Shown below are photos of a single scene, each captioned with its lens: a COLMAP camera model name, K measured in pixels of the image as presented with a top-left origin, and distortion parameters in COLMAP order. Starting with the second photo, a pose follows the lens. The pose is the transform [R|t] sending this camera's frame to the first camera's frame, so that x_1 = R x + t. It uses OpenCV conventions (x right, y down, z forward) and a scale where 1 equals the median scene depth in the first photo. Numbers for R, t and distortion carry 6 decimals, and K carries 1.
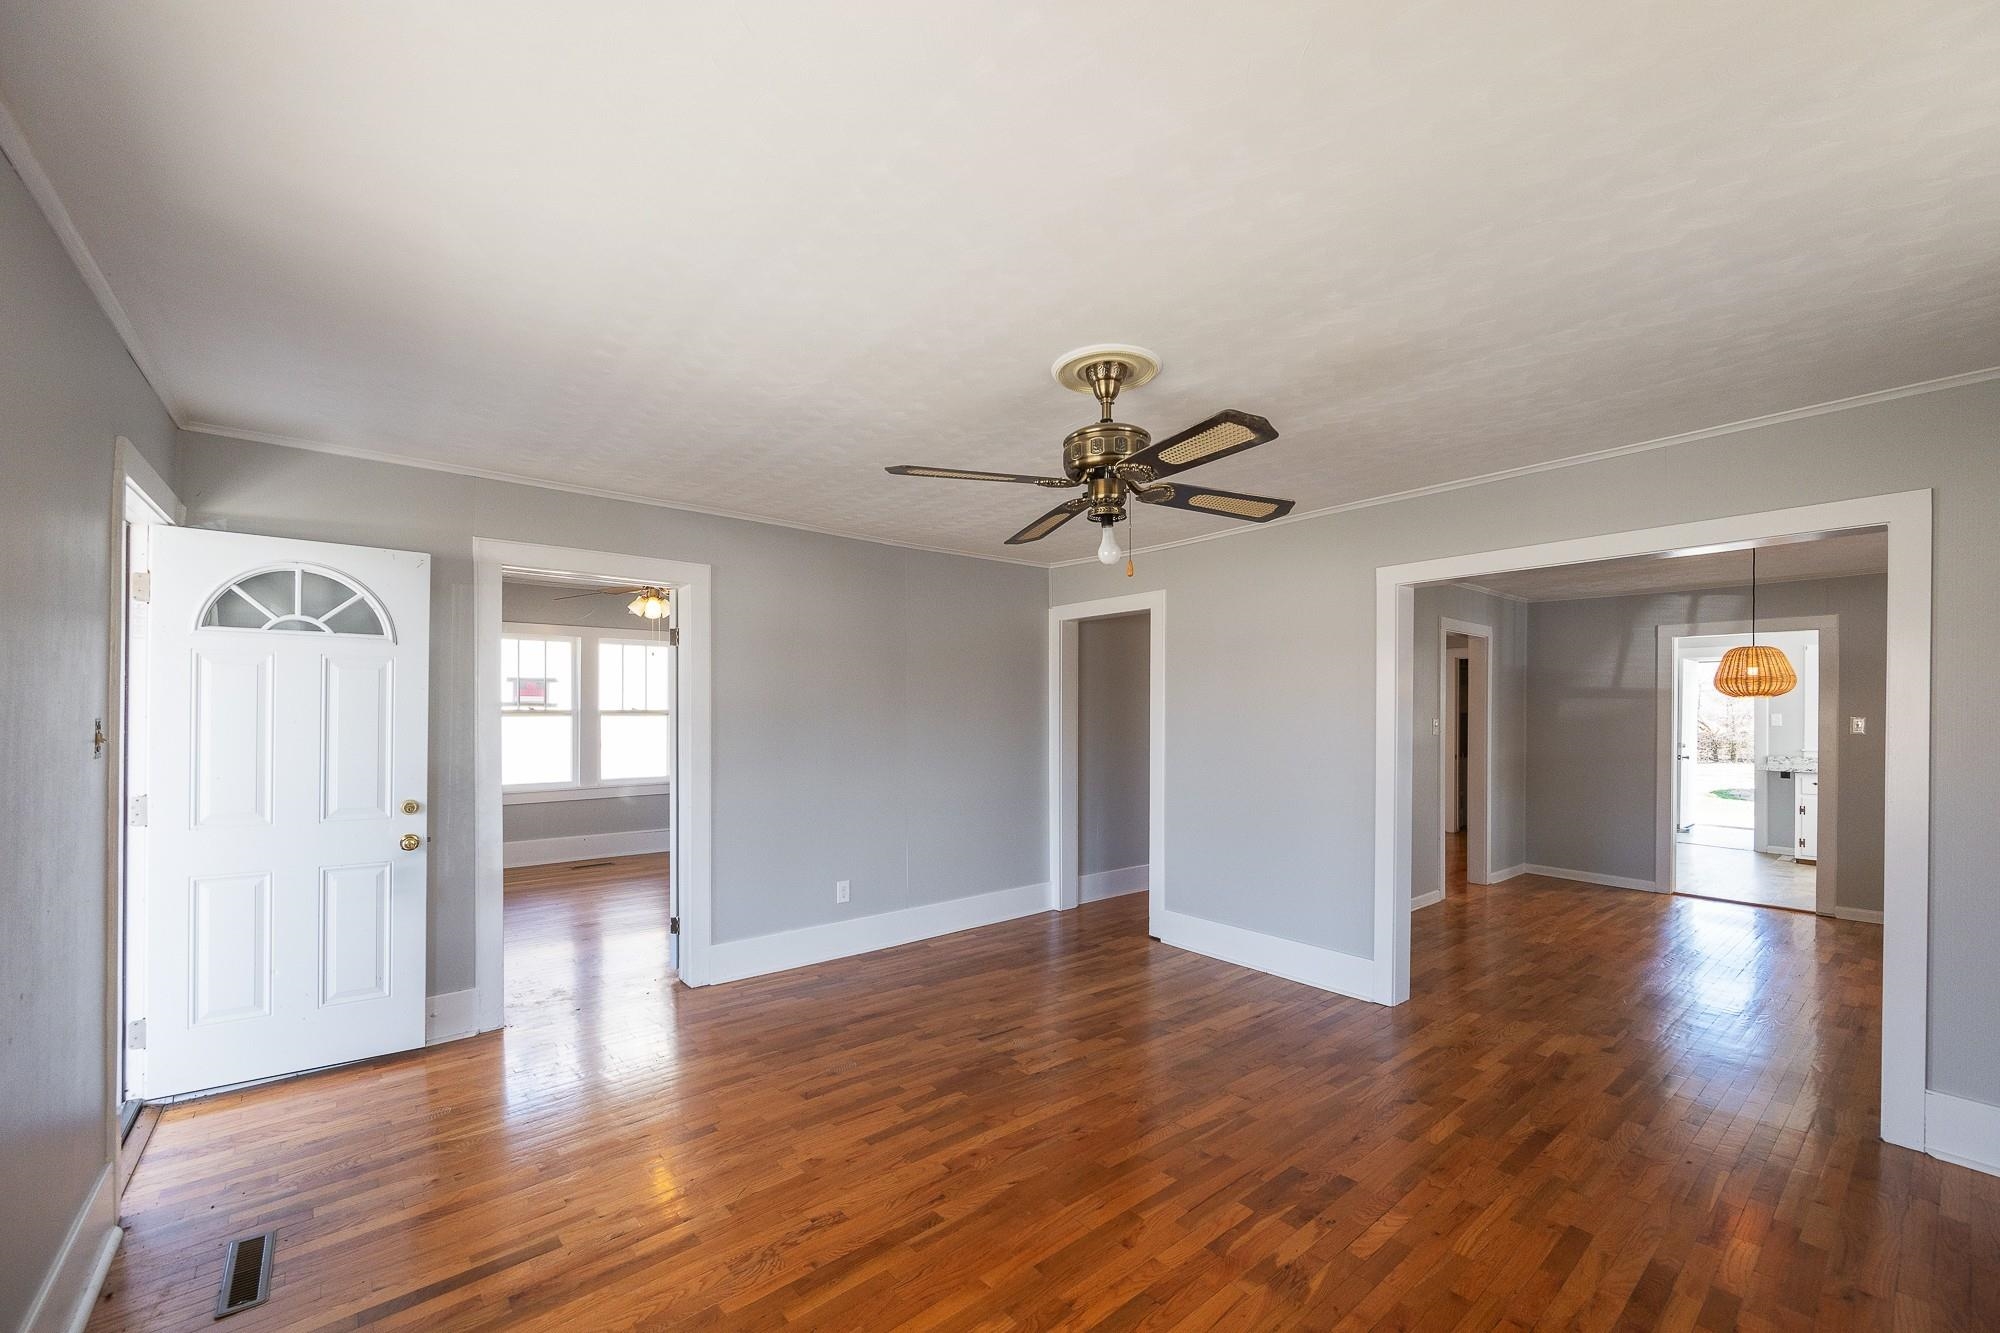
lens RADIAL K [[824.9, 0, 999.2], [0, 824.9, 720.1], [0, 0, 1]] dist [0.000001, -0.000154]
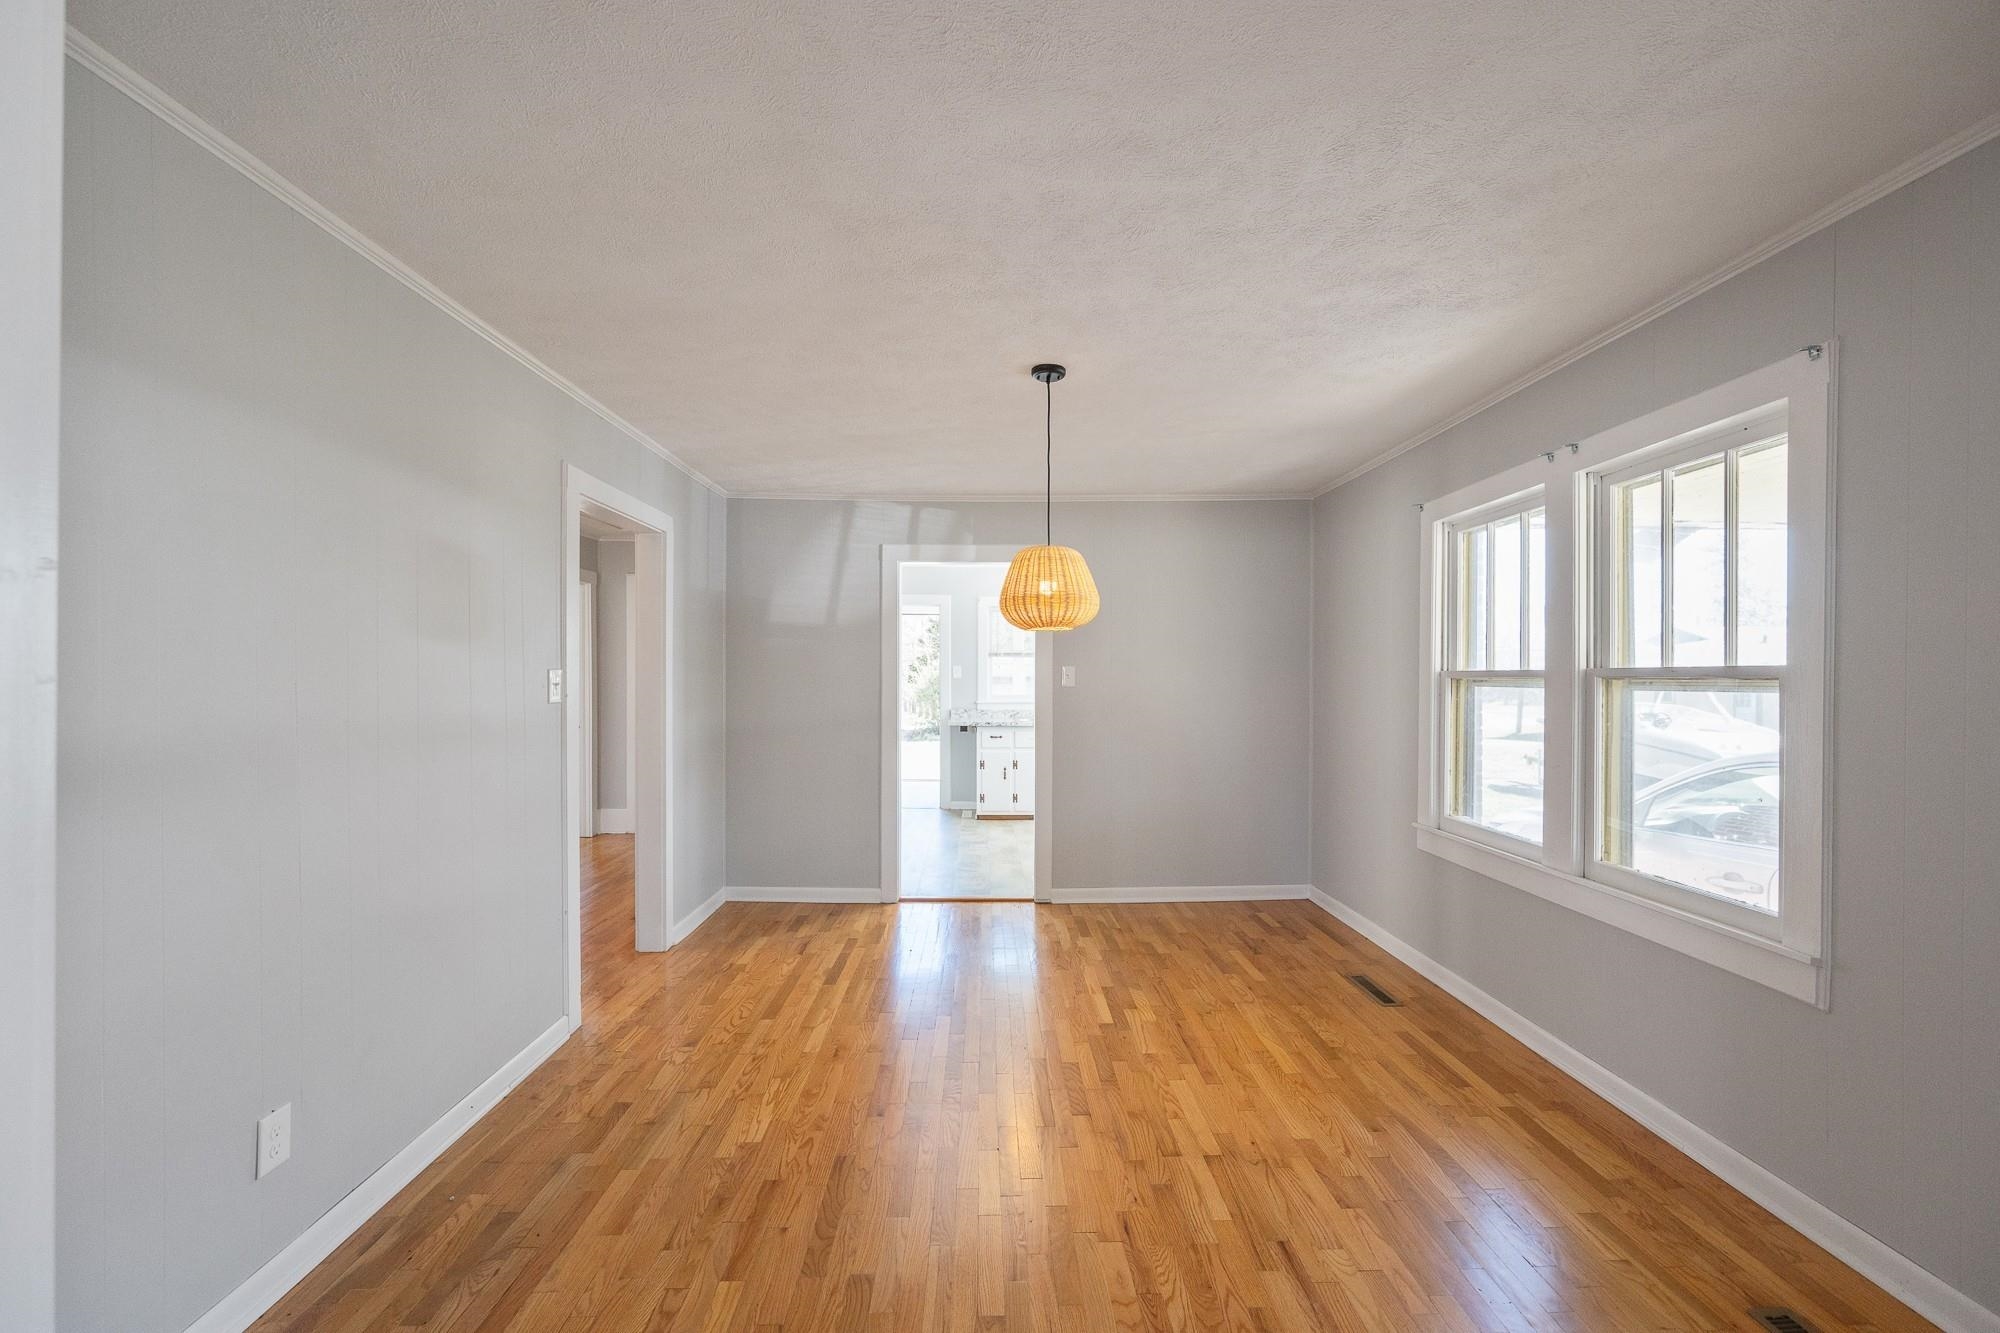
lens RADIAL K [[842.9, 0, 997.9], [0, 842.9, 676.1], [0, 0, 1]] dist [0.000796, -0.000191]
pose [[0.642379, -0.007129, 0.766354, 0.287024], [0.006095, 0.999973, 0.004193, 0.002786], [-0.766363, 0.001977, 0.642405, 0.436349]]
